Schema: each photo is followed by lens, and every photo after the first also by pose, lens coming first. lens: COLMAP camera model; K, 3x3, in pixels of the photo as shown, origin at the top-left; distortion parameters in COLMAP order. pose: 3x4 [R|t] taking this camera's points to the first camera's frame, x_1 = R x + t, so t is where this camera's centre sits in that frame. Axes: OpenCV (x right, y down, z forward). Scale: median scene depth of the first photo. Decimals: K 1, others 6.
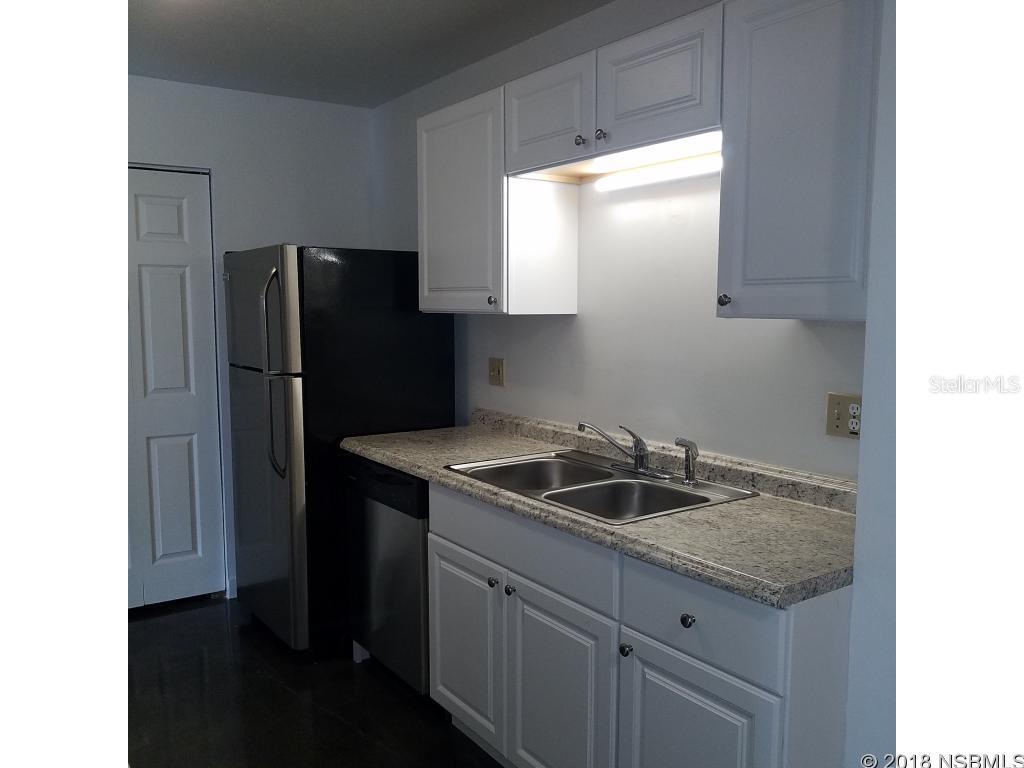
lens RADIAL K [[835.9, 0, 512.0], [0, 835.9, 384.0], [0, 0, 1]] dist [0.079961, -0.000973]
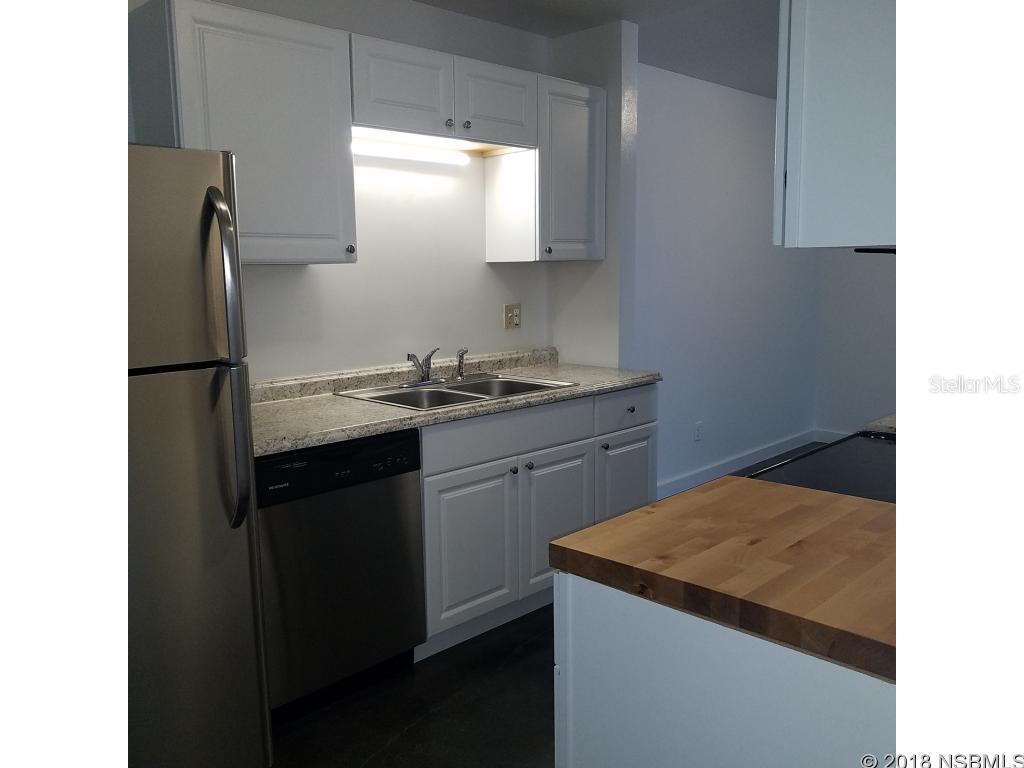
lens RADIAL K [[835.9, 0, 512.0], [0, 835.9, 384.0], [0, 0, 1]] dist [0.079961, -0.000973]
pose [[-0.189559, -0.139927, 0.971848, -1.385190], [0.107881, 0.980832, 0.162263, -0.112295], [-0.975925, 0.135603, -0.170830, 1.338884]]
